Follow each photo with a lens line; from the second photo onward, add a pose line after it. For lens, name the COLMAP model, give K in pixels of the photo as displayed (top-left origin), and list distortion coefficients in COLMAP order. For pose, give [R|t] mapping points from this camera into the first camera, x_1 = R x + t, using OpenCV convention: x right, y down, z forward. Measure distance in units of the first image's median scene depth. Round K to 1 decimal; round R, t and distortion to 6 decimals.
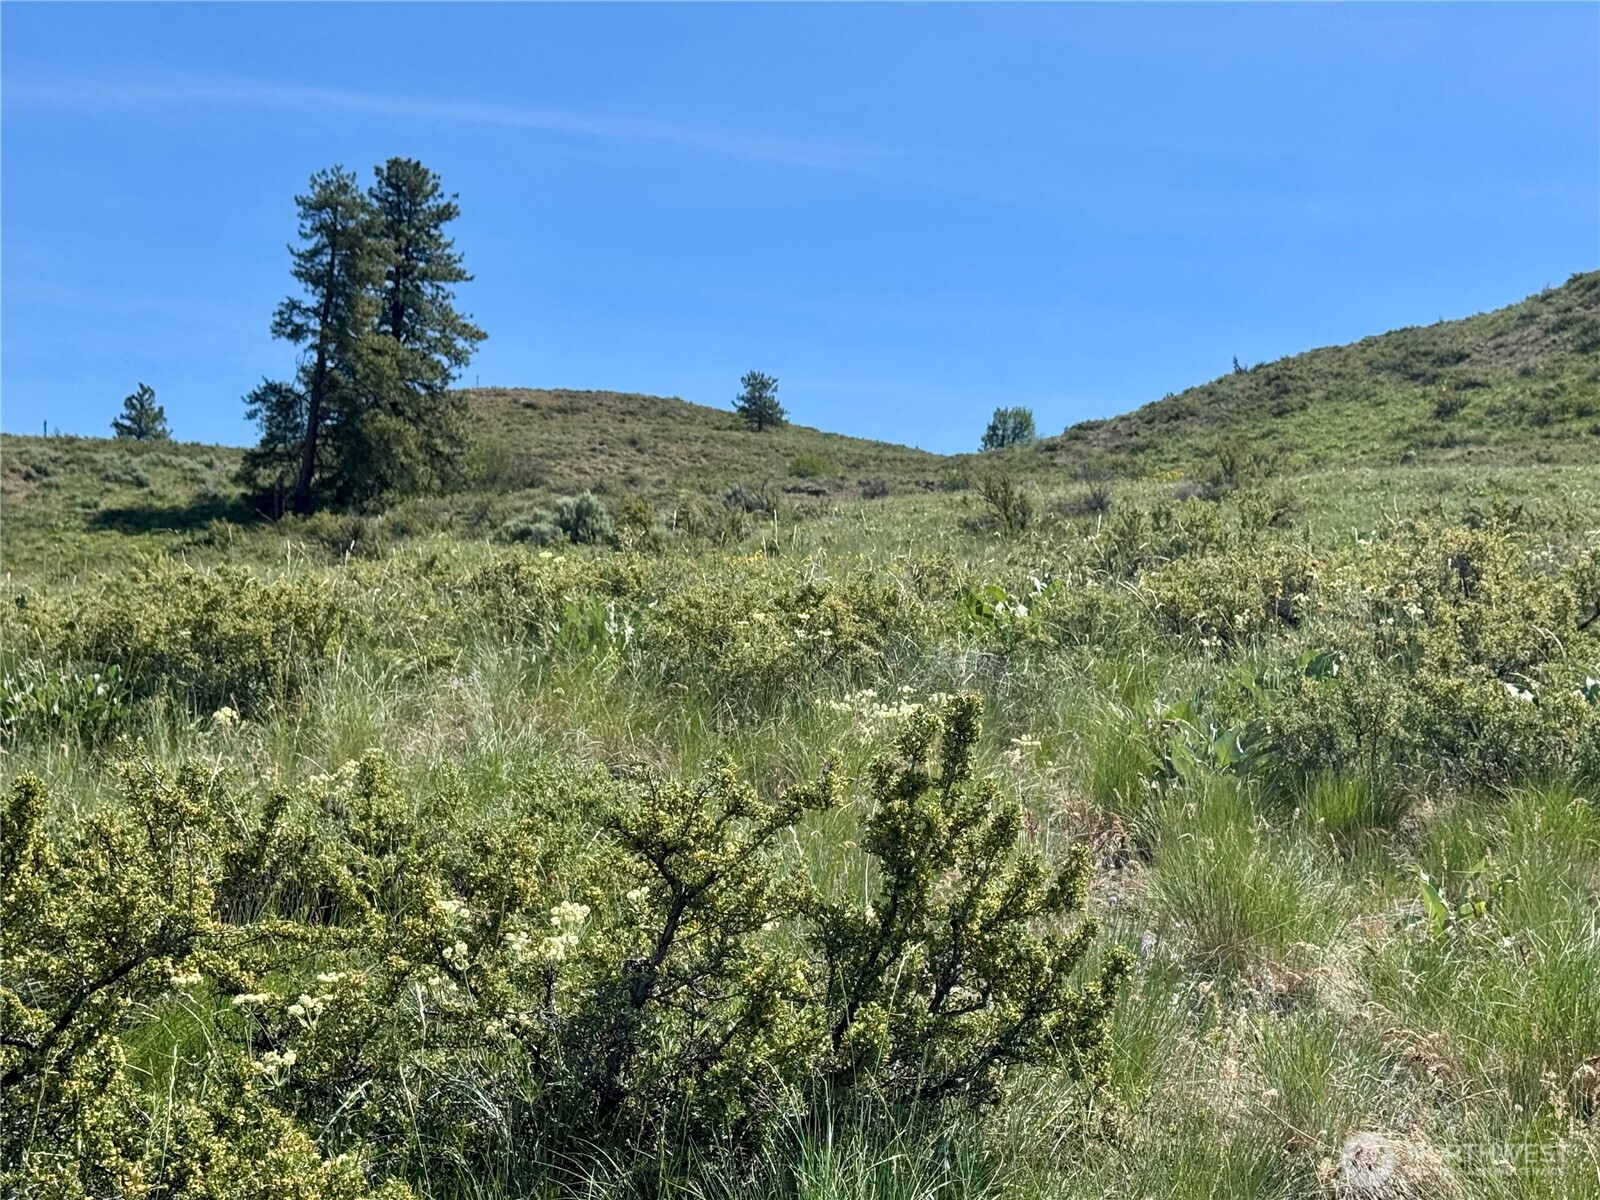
lens RADIAL K [[2550.8, 0, 807.2], [0, 2550.8, 624.7], [0, 0, 1]] dist [0.099430, 0.017501]
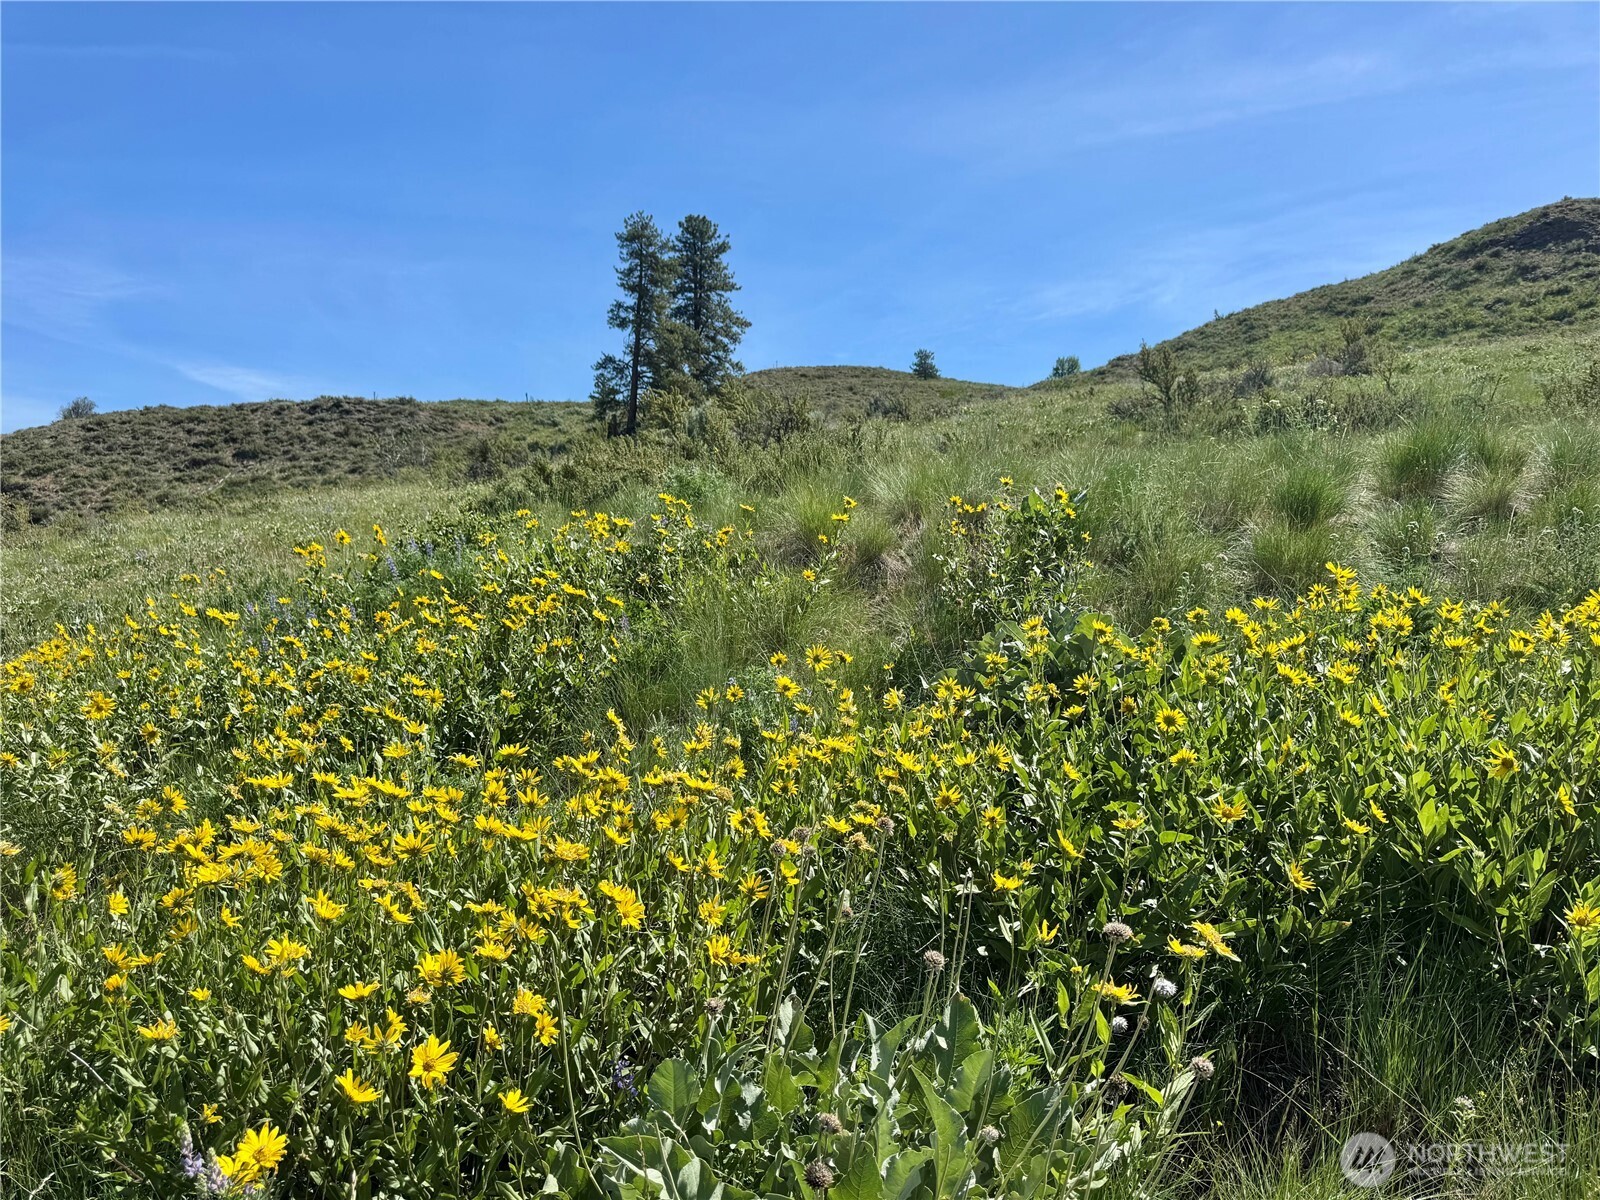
lens RADIAL K [[1132.4, 0, 798.1], [0, 1132.4, 618.1], [0, 0, 1]] dist [0.115797, -0.177733]
pose [[0.989687, -0.027881, -0.140510, 0.003277], [0.044405, 0.992271, 0.115871, -0.008117], [0.136194, -0.120915, 0.983276, 0.257054]]
